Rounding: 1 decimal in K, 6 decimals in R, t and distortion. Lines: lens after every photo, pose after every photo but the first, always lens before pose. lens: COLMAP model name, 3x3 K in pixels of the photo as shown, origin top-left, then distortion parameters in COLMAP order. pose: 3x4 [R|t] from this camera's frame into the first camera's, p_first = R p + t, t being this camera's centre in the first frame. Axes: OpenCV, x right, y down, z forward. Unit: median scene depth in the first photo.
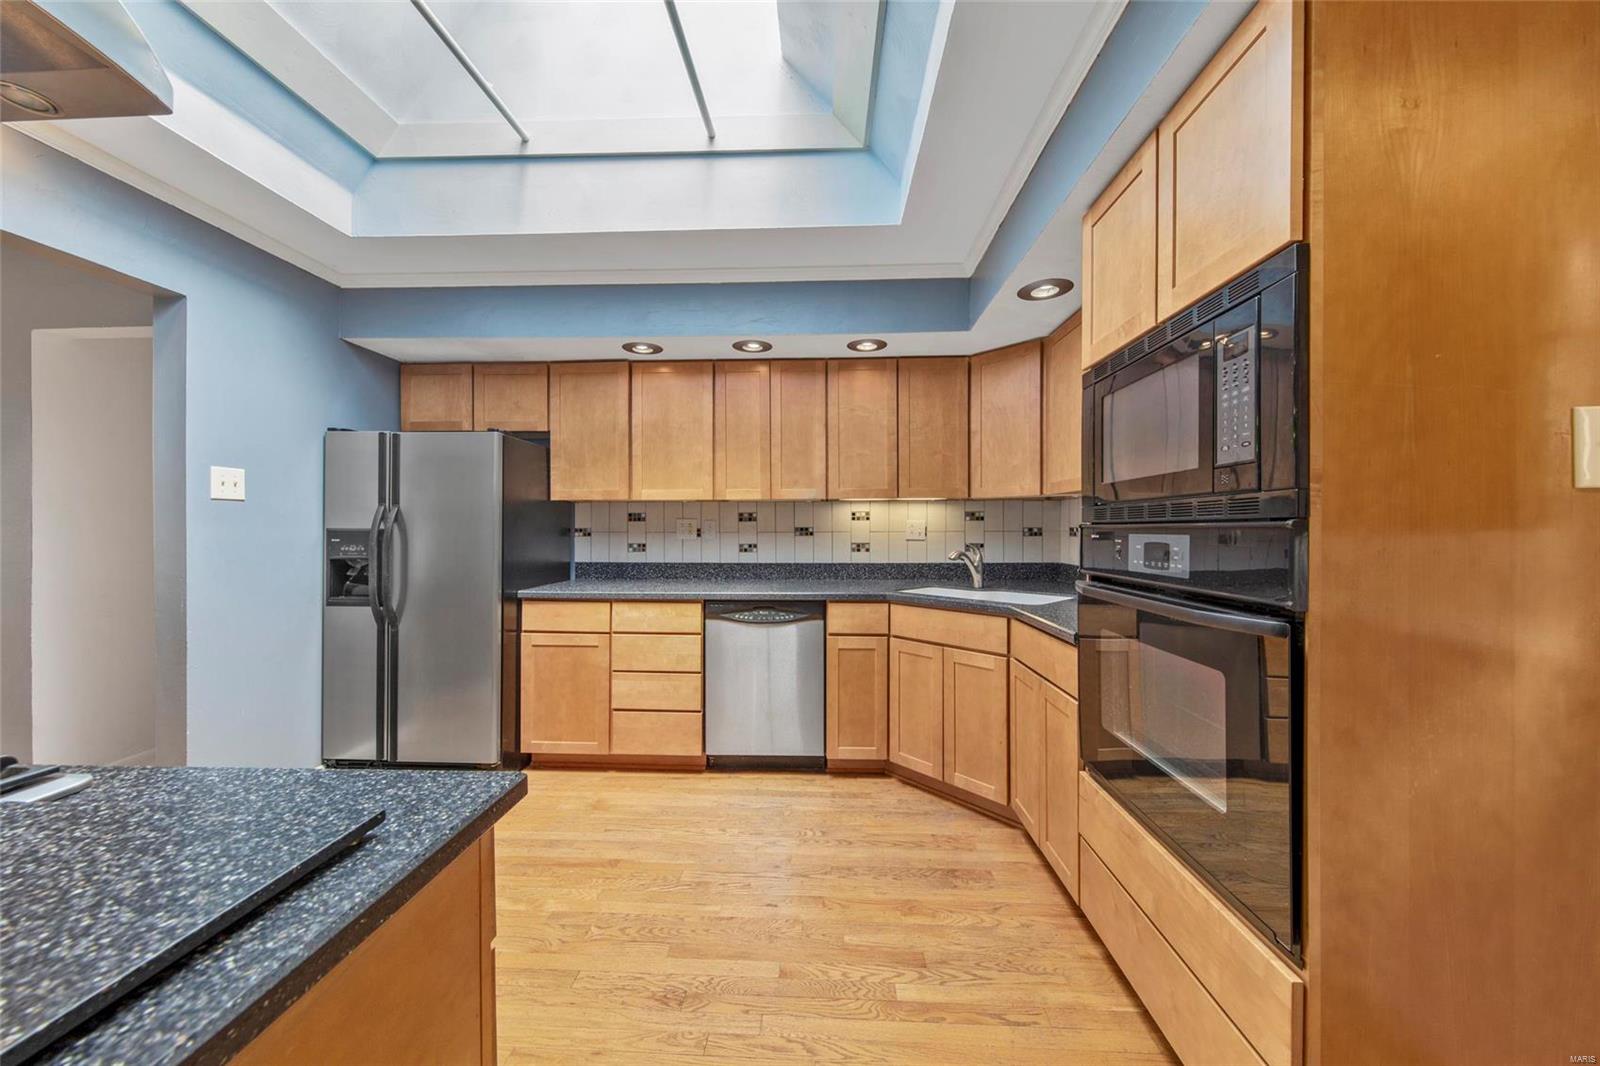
lens RADIAL K [[561.4, 0, 804.5], [0, 561.4, 525.5], [0, 0, 1]] dist [0.001797, 0.000026]
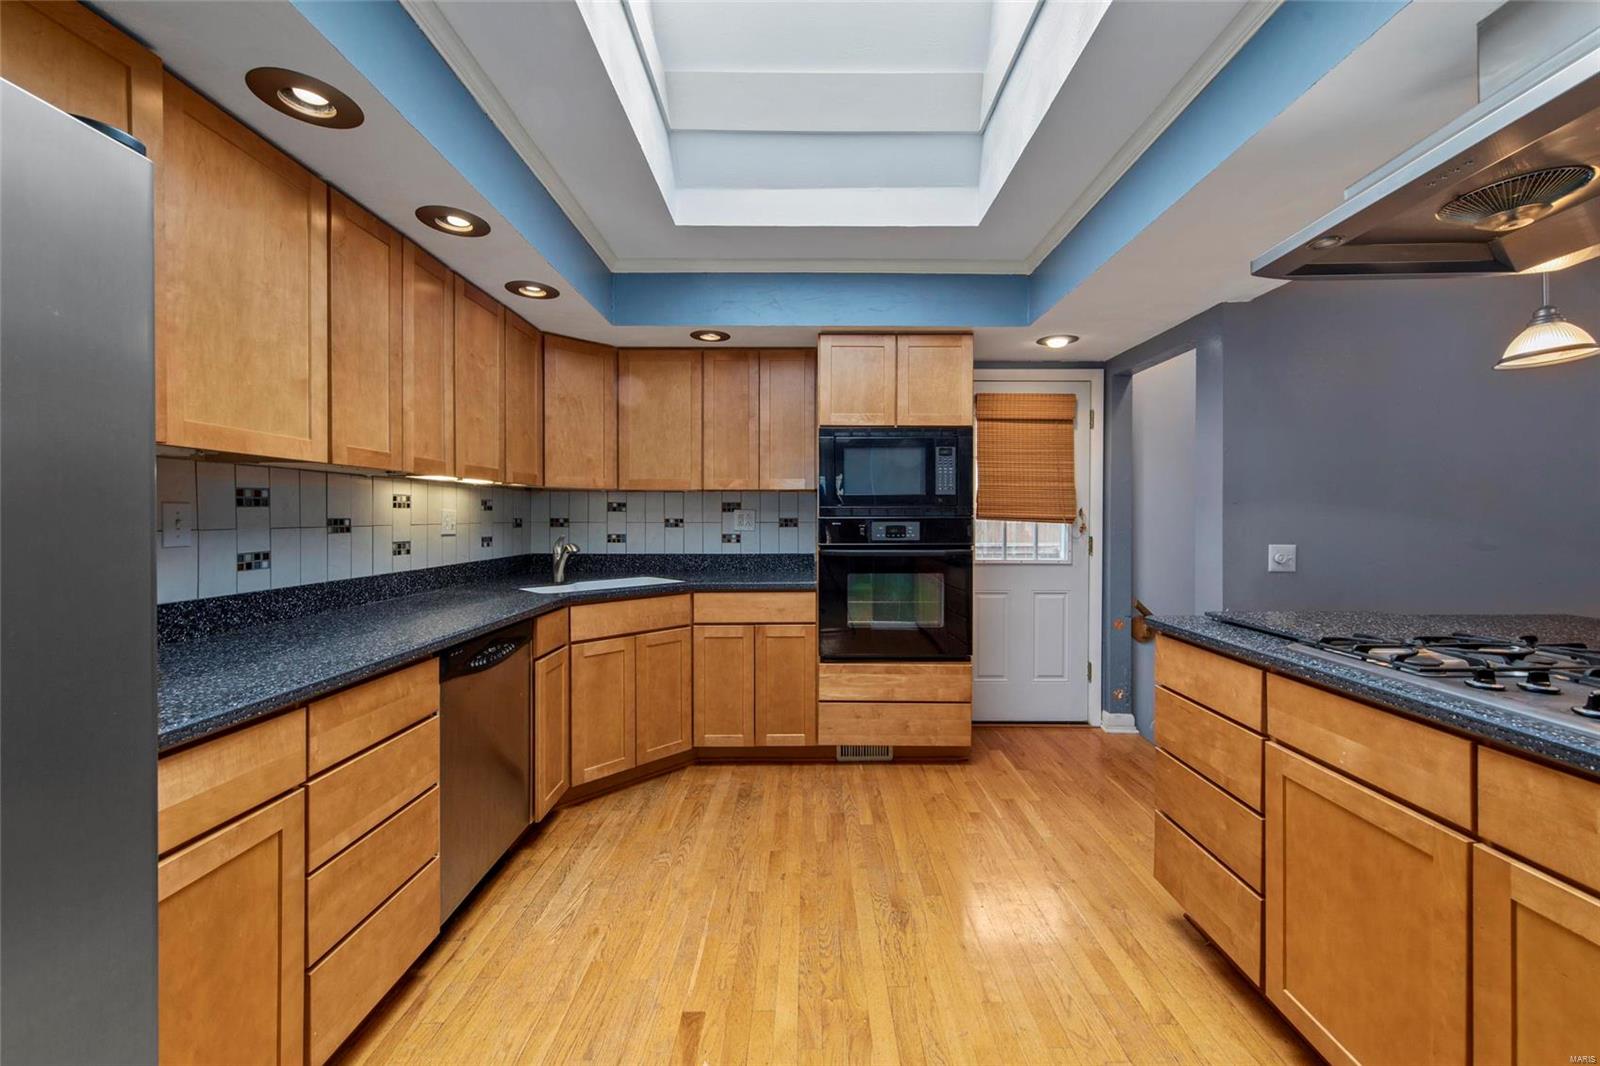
lens RADIAL K [[621.5, 0, 804.9], [0, 621.5, 524.4], [0, 0, 1]] dist [-0.001168, 0.000035]
pose [[-0.049492, -0.009964, 0.998725, -0.749033], [-0.003969, 0.999944, 0.009780, 0.001421], [-0.998767, -0.003480, -0.049529, 0.626532]]
